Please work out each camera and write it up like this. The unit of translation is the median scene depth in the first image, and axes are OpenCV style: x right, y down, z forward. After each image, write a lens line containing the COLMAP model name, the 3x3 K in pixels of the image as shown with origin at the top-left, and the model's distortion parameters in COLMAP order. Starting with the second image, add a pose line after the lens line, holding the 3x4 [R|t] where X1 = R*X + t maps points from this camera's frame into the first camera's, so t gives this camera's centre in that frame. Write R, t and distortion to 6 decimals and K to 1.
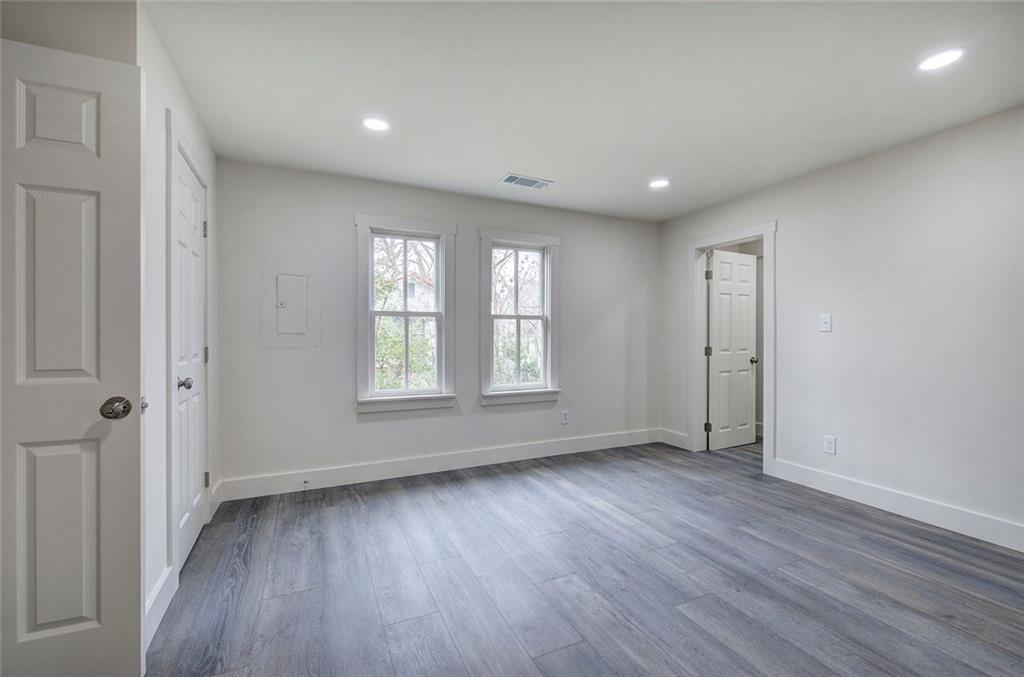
lens RADIAL K [[434.4, 0, 515.8], [0, 434.4, 332.6], [0, 0, 1]] dist [-0.002071, -0.000222]
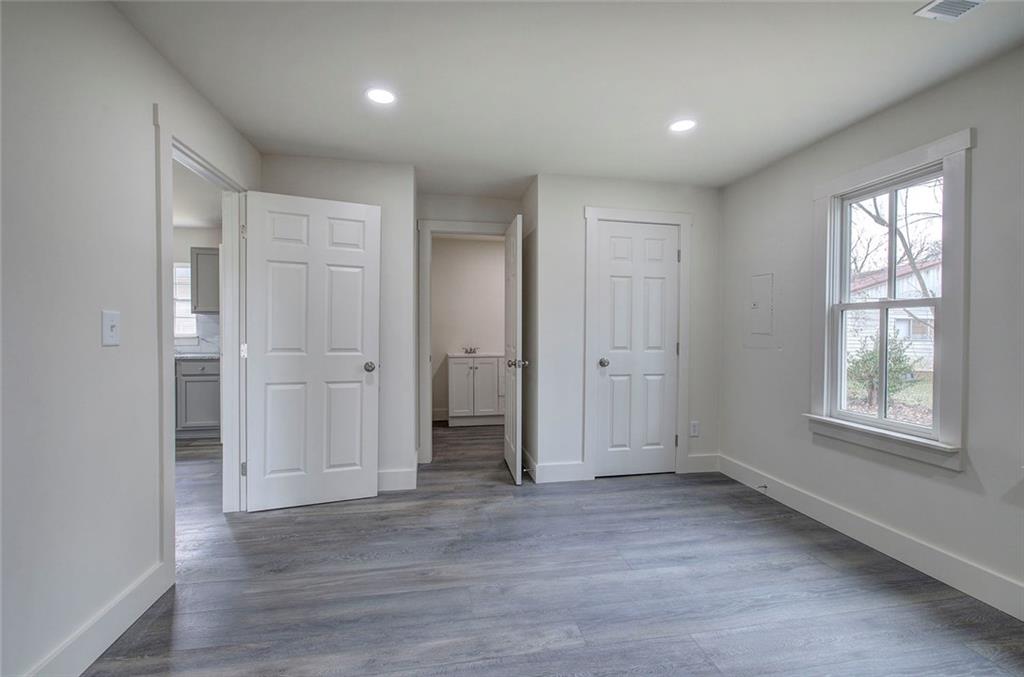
lens RADIAL K [[434.4, 0, 514.4], [0, 434.4, 337.6], [0, 0, 1]] dist [-0.002071, -0.000222]
pose [[-0.259344, 0.013238, -0.965694, 0.624335], [-0.005463, 0.999870, 0.015174, -0.000890], [0.965770, 0.009211, -0.259238, 0.738747]]
